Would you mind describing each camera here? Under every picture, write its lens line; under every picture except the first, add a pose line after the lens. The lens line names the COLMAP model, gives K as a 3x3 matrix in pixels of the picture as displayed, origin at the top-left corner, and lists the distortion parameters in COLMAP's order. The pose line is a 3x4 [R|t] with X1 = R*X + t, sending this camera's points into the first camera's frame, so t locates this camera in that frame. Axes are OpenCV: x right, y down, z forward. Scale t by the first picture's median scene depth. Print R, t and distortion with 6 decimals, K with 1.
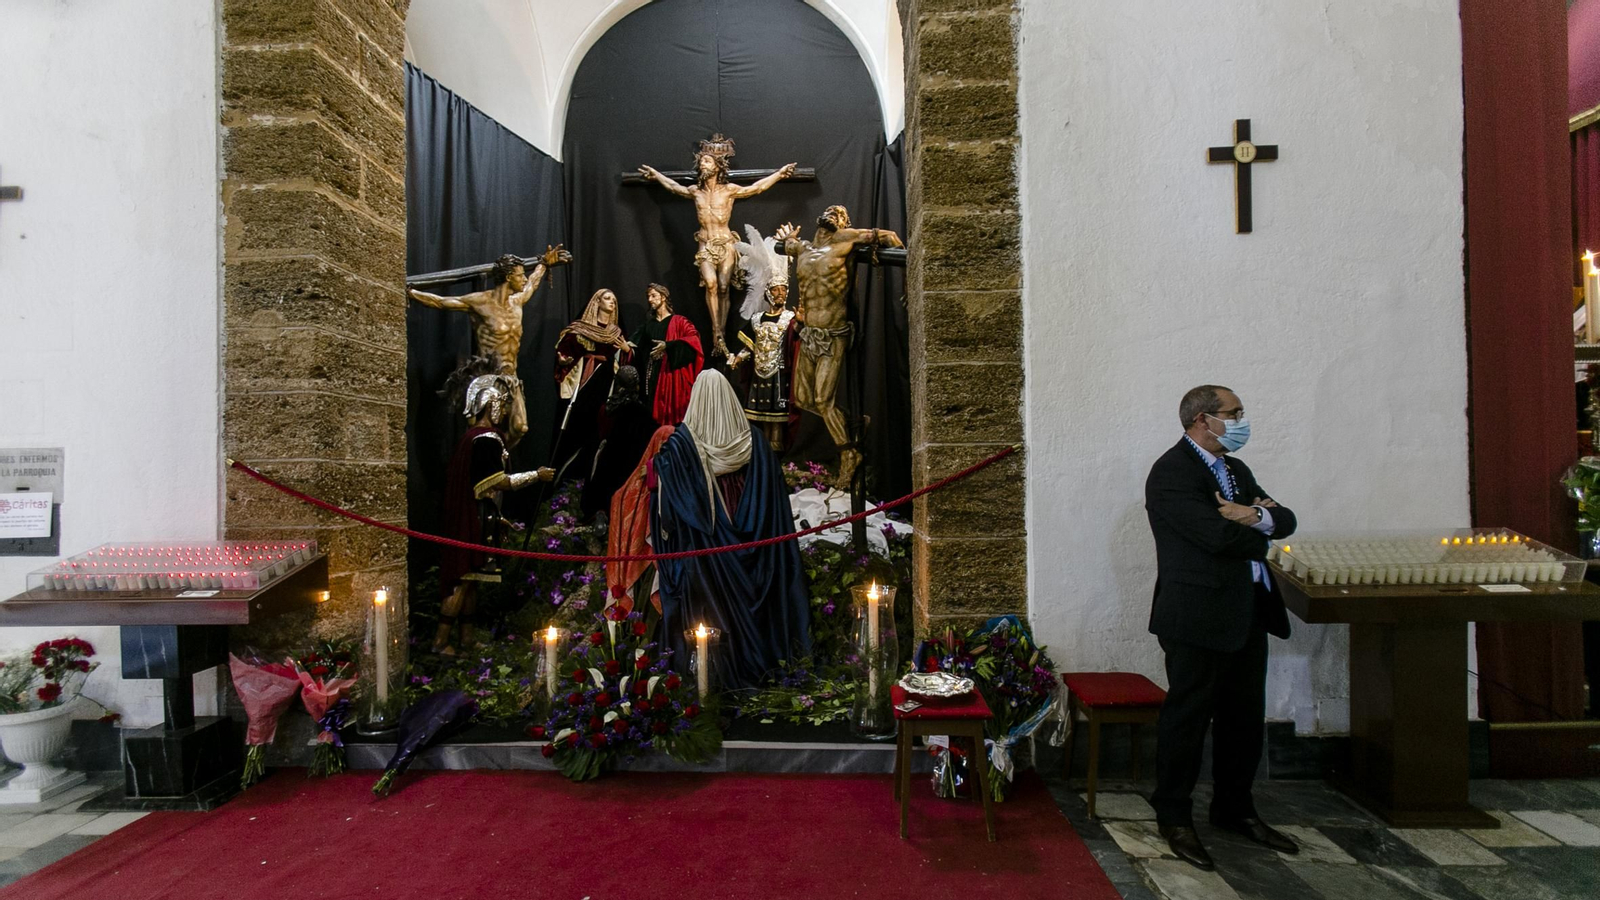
lens RADIAL K [[730.7, 0, 802.8], [0, 730.7, 465.5], [0, 0, 1]] dist [-0.001148, 0.009252]
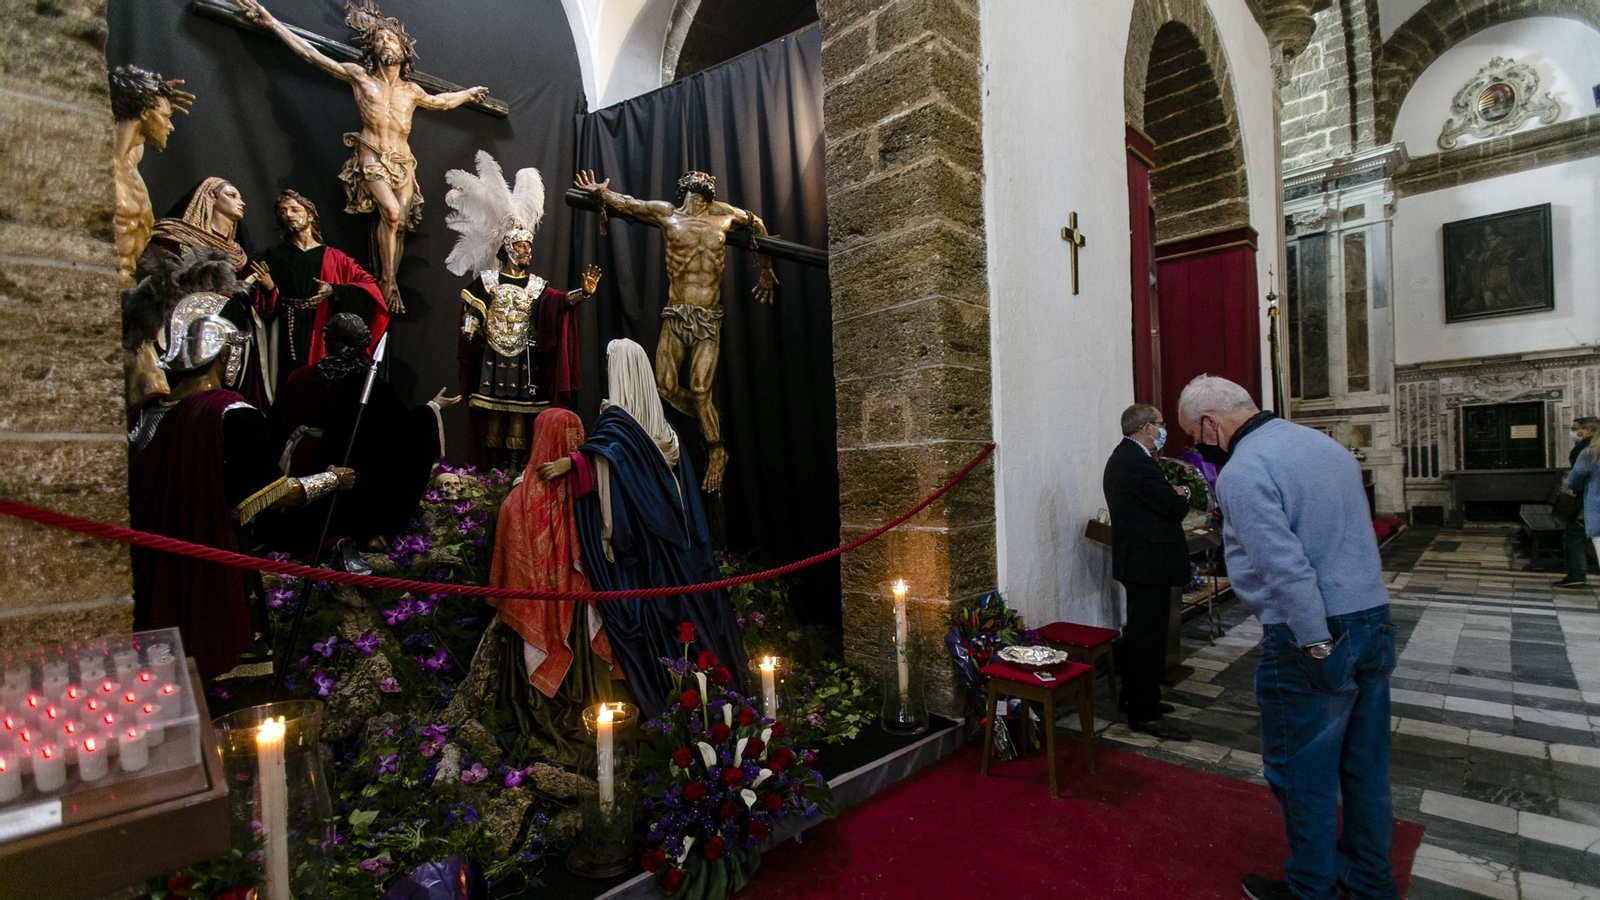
lens RADIAL K [[719.1, 0, 798.0], [0, 719.1, 475.6], [0, 0, 1]] dist [-0.002854, 0.008173]
pose [[0.671942, -0.008724, 0.740553, -0.576212], [0.010263, 0.999944, 0.002468, 0.013710], [-0.740533, 0.005942, 0.671994, 0.356152]]
